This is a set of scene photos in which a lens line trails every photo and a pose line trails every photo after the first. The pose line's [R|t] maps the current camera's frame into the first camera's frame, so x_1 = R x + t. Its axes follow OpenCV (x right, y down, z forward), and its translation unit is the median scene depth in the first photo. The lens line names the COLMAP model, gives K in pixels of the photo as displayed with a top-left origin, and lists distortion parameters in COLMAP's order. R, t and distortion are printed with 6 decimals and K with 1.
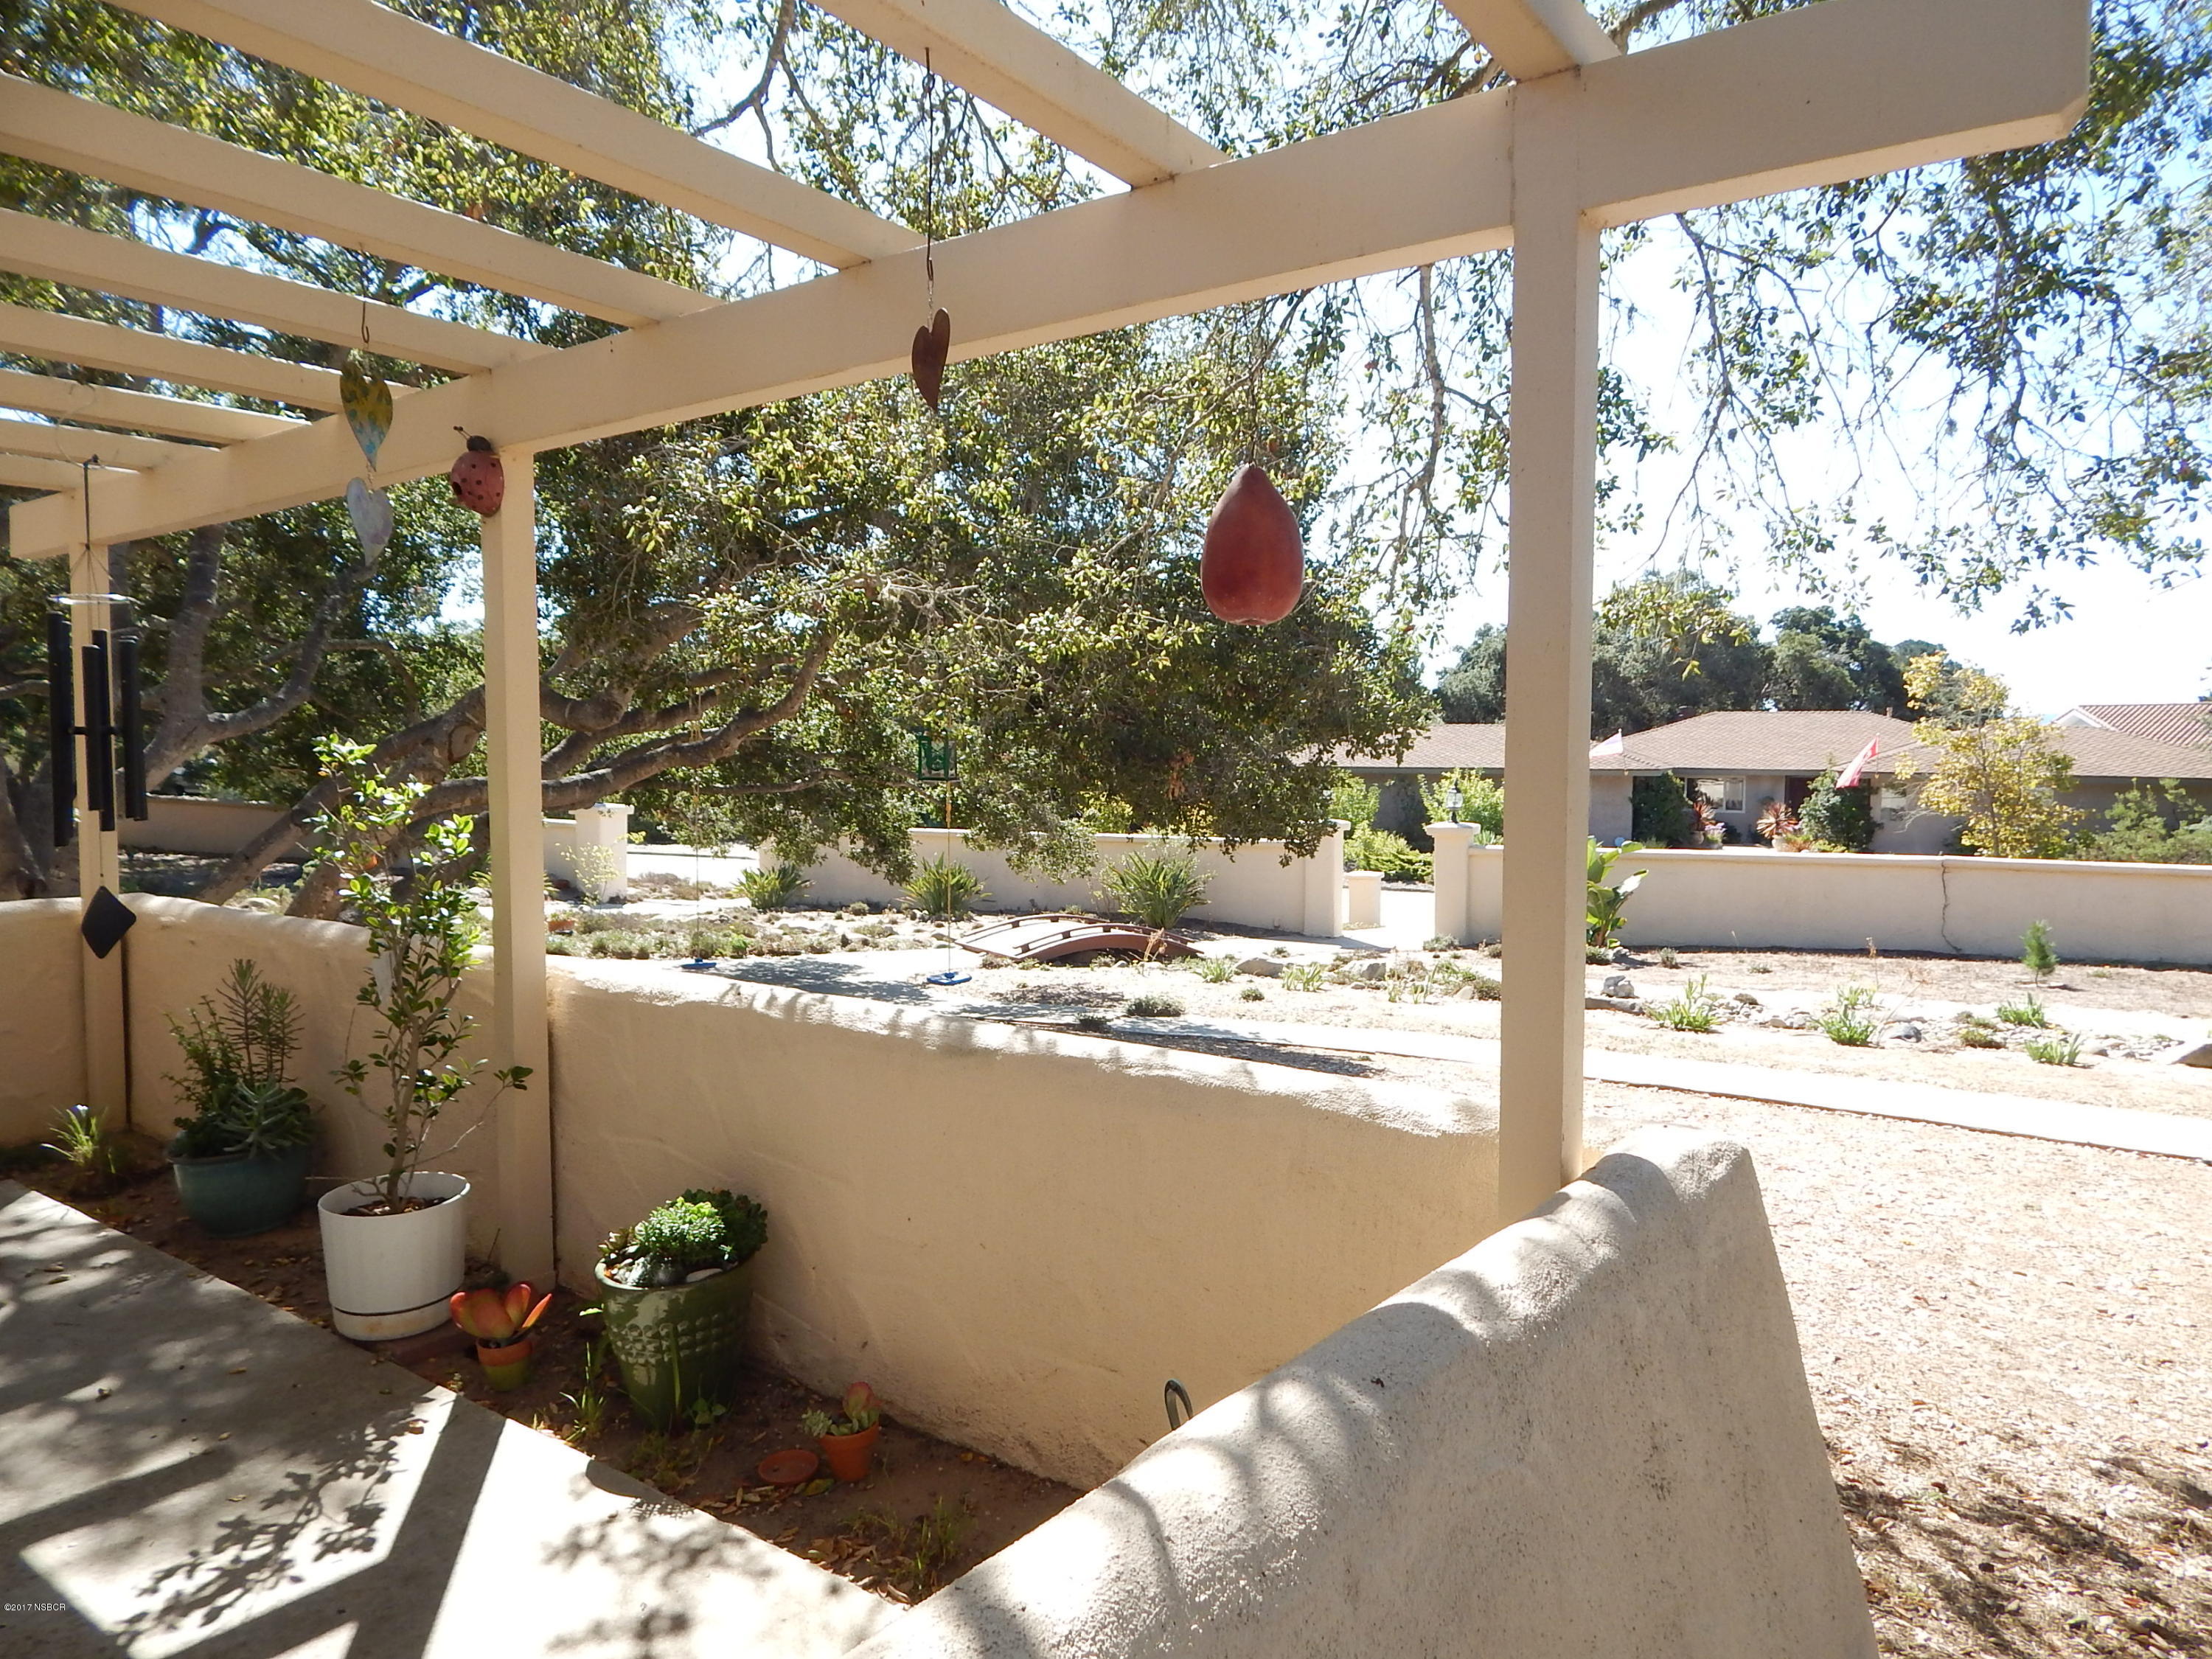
lens RADIAL K [[1467.3, 0, 1115.5], [0, 1467.3, 799.8], [0, 0, 1]] dist [0.000556, -0.005854]
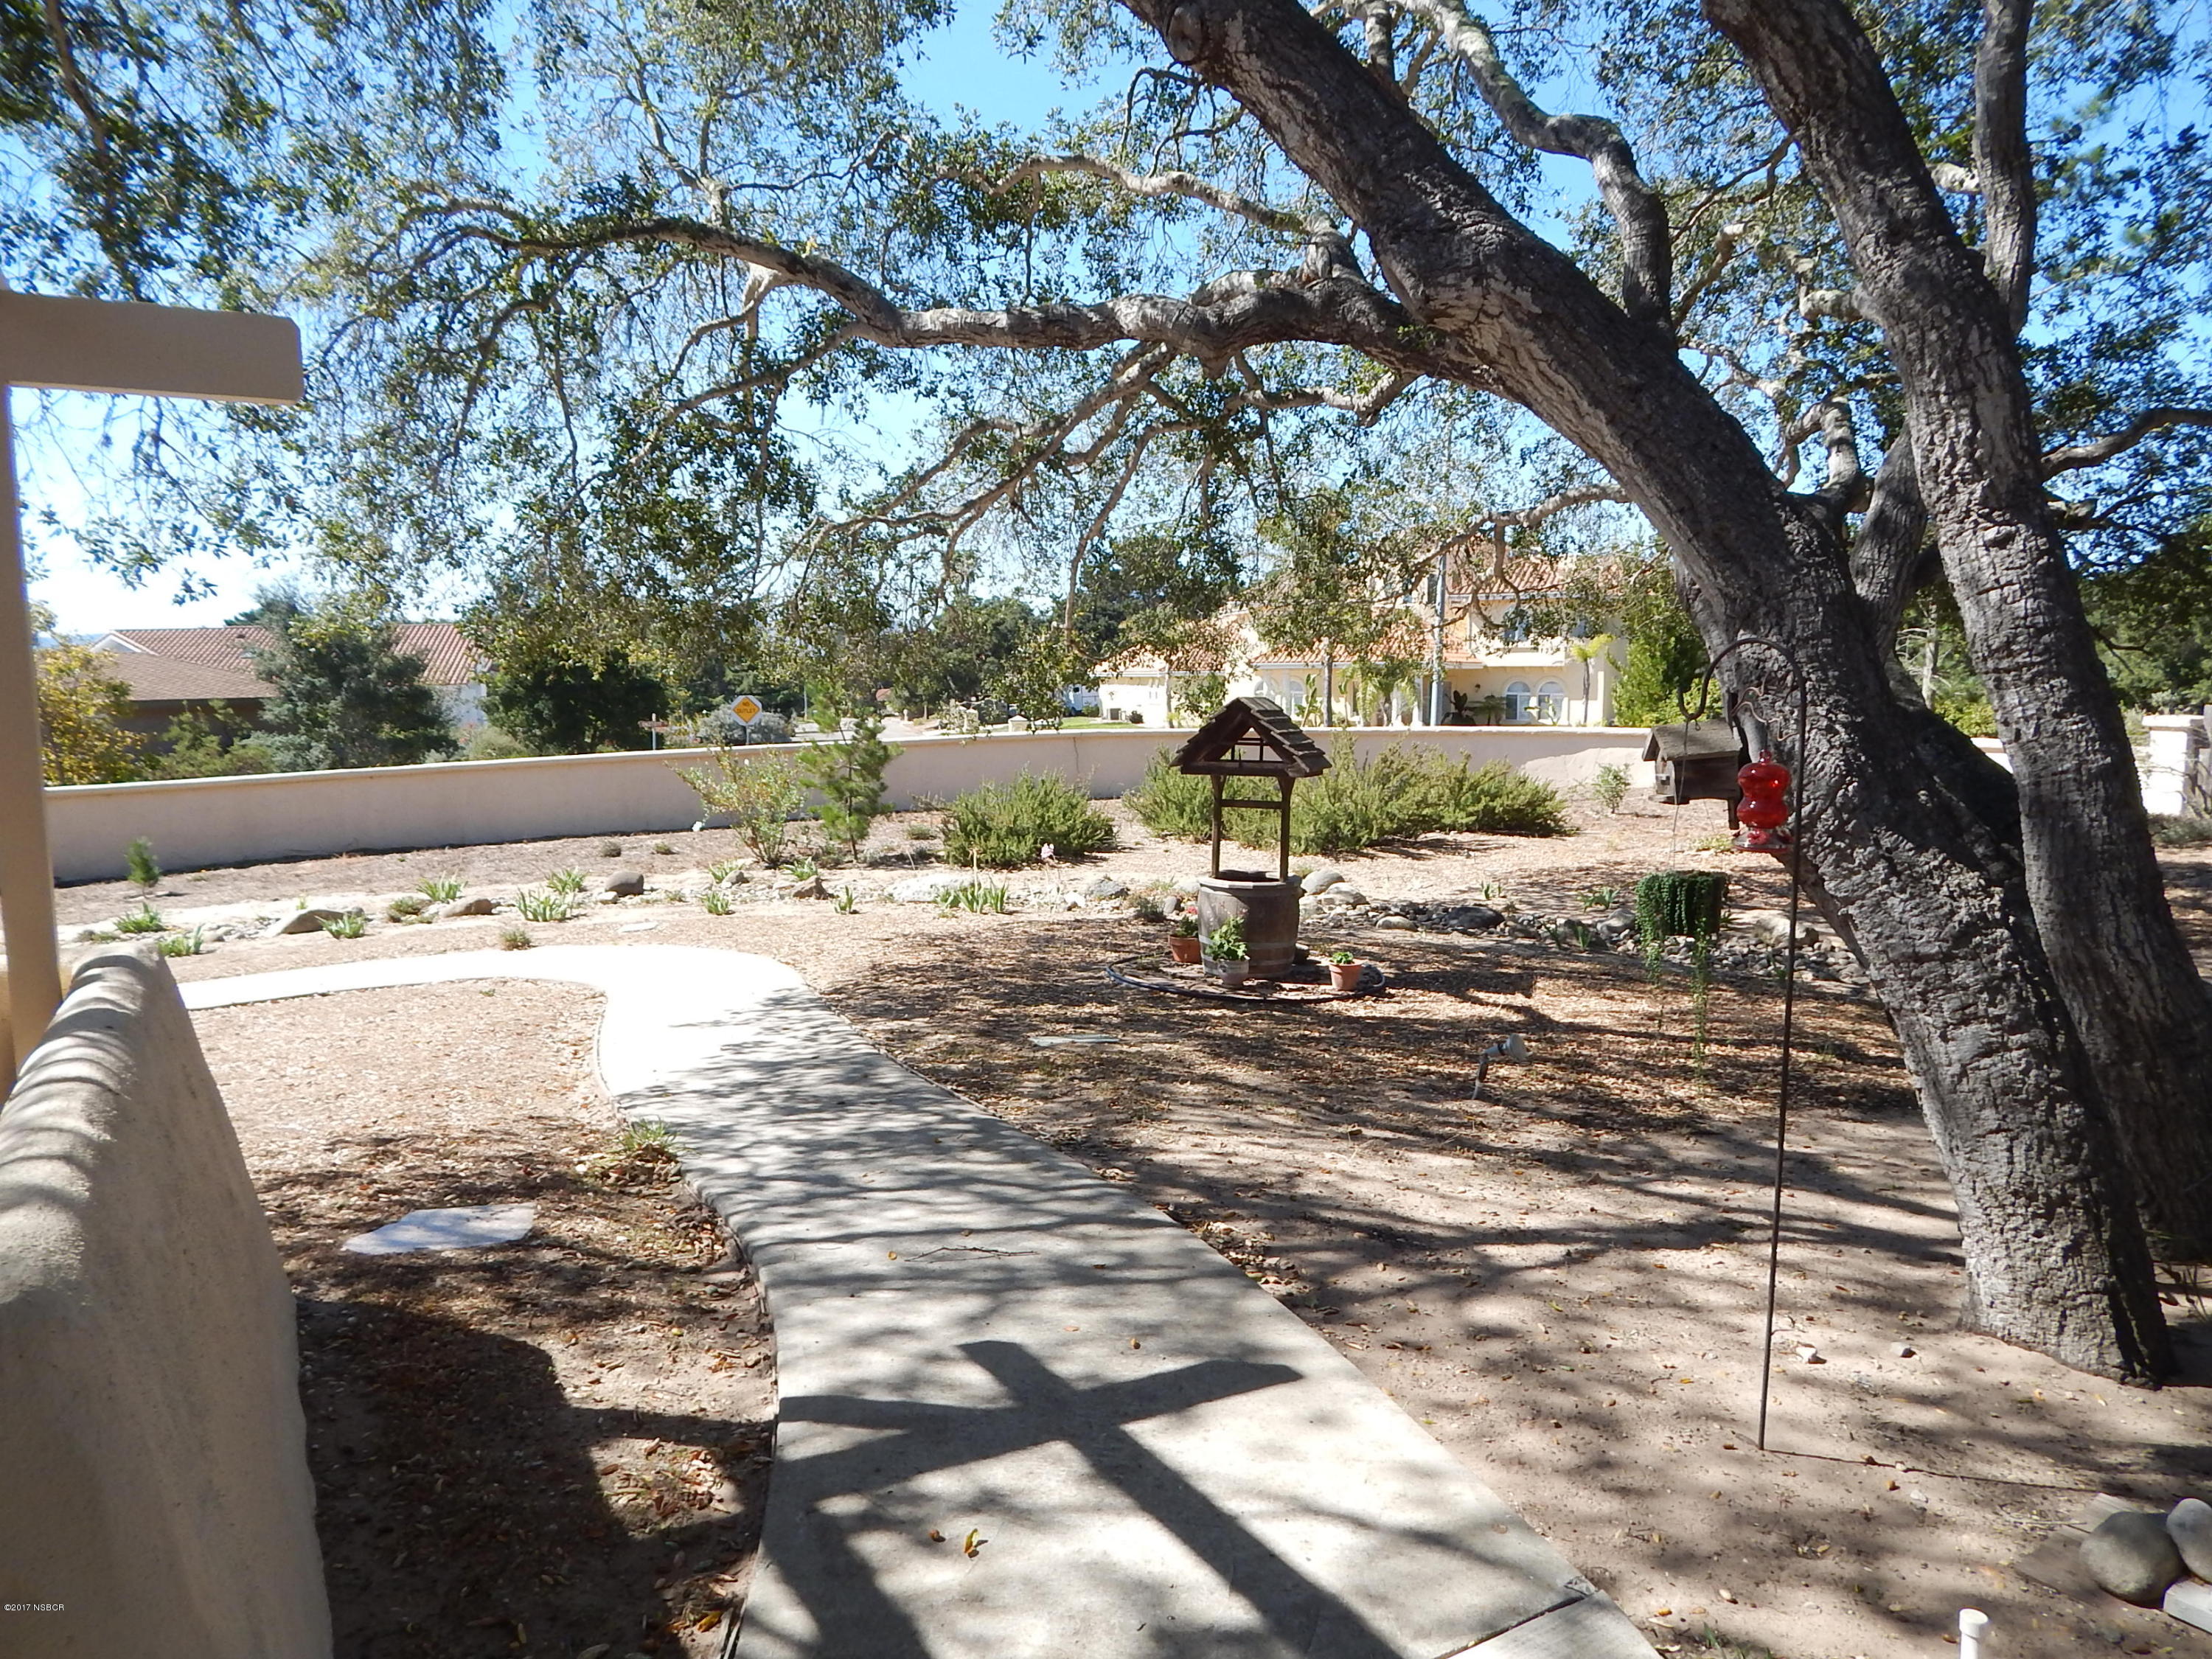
lens RADIAL K [[1467.3, 0, 1115.5], [0, 1467.3, 799.8], [0, 0, 1]] dist [0.000556, -0.005854]
pose [[0.381125, -0.107295, 0.918276, -0.117263], [0.058976, 0.994041, 0.091670, -0.003758], [-0.922641, 0.019219, 0.385182, -0.114382]]
